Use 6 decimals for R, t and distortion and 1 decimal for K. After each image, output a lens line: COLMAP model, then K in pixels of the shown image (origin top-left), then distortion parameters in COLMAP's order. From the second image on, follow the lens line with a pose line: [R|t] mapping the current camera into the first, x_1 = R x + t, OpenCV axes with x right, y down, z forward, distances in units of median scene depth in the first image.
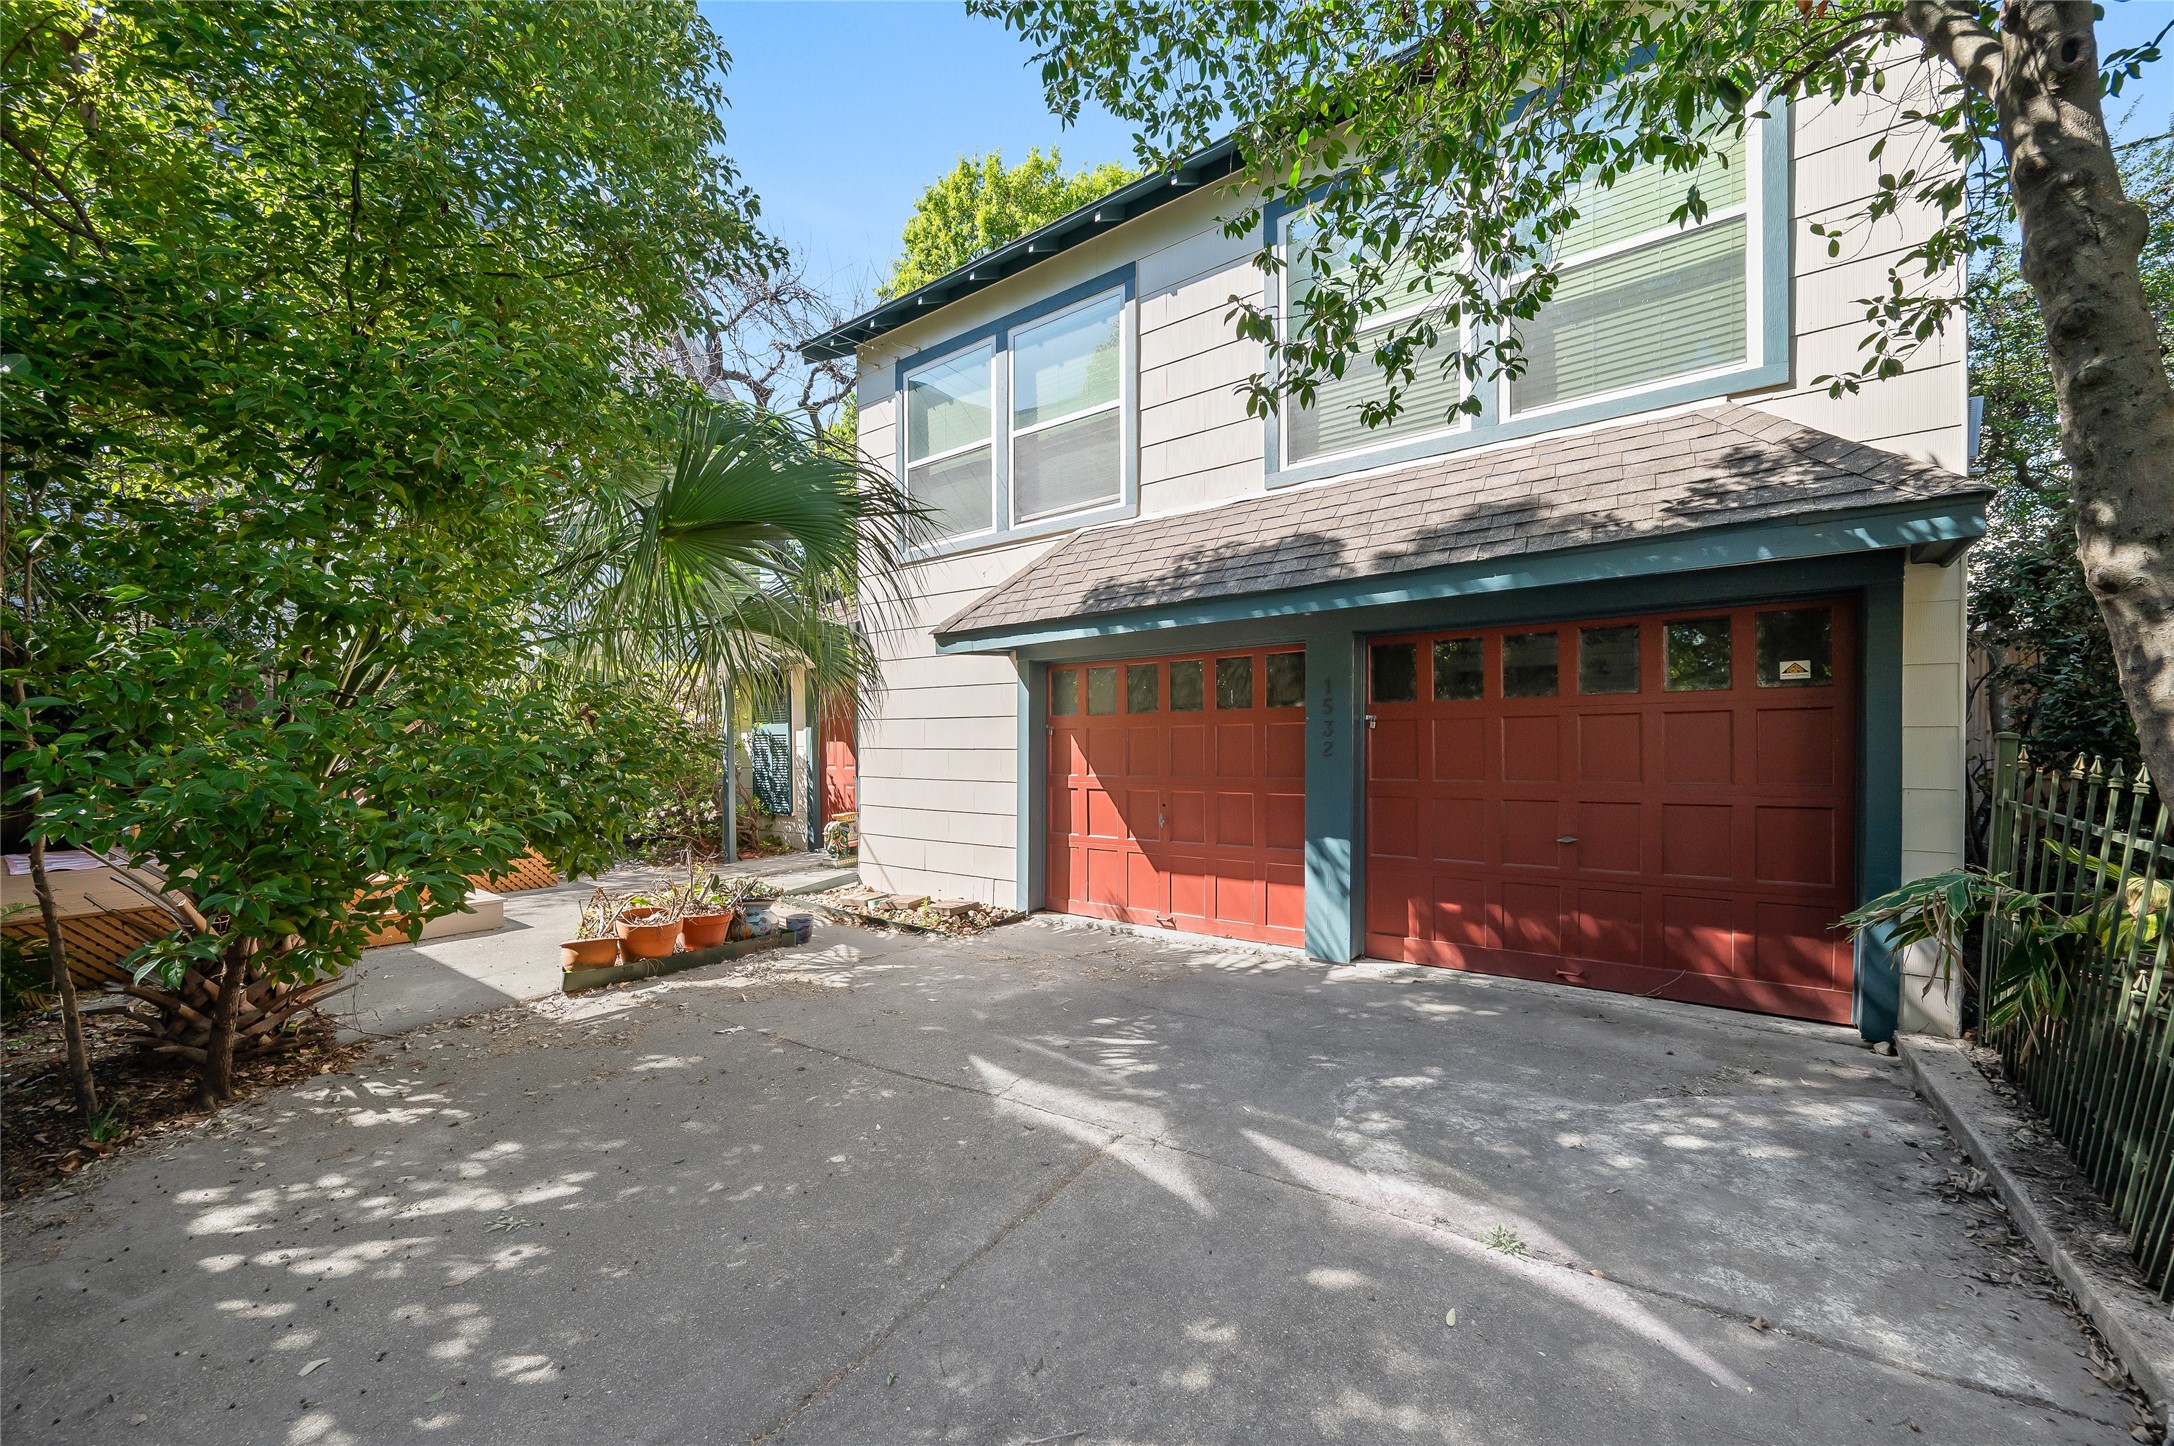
lens RADIAL K [[871.0, 0, 1079.0], [0, 871.0, 726.3], [0, 0, 1]] dist [-0.001682, 0.000558]
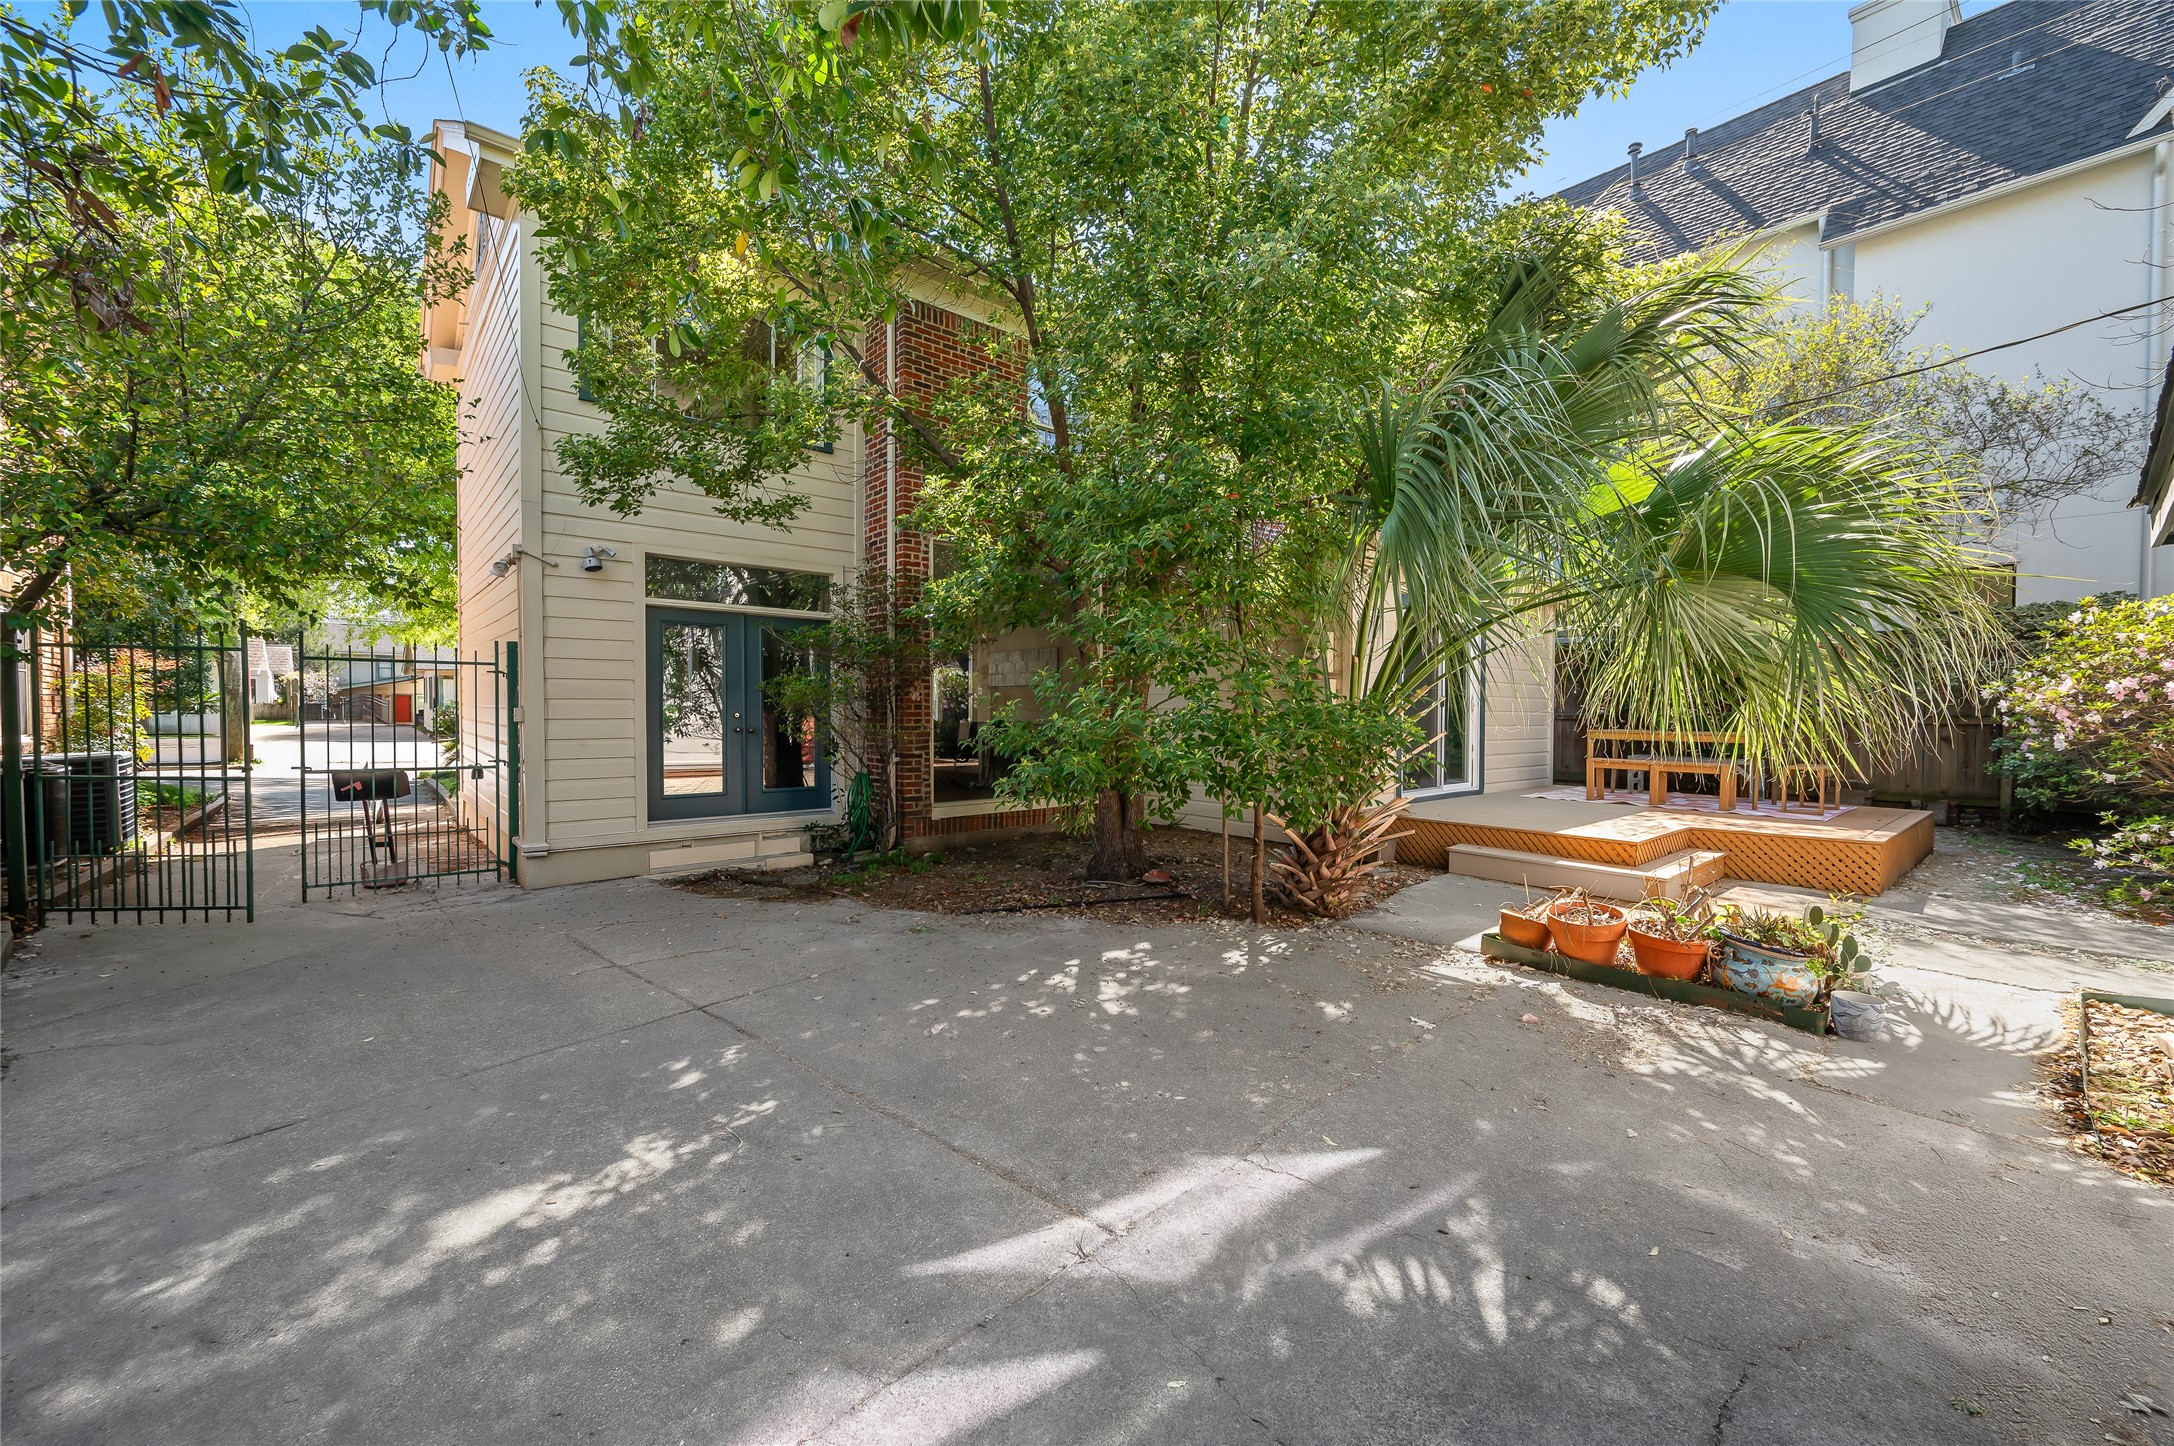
lens RADIAL K [[871.0, 0, 1088.8], [0, 871.0, 717.5], [0, 0, 1]] dist [-0.001682, 0.000558]
pose [[-0.194379, 0.023610, -0.980642, 0.675733], [0.007255, 0.999718, 0.022632, -0.008345], [0.980900, -0.002715, -0.194495, 0.950392]]
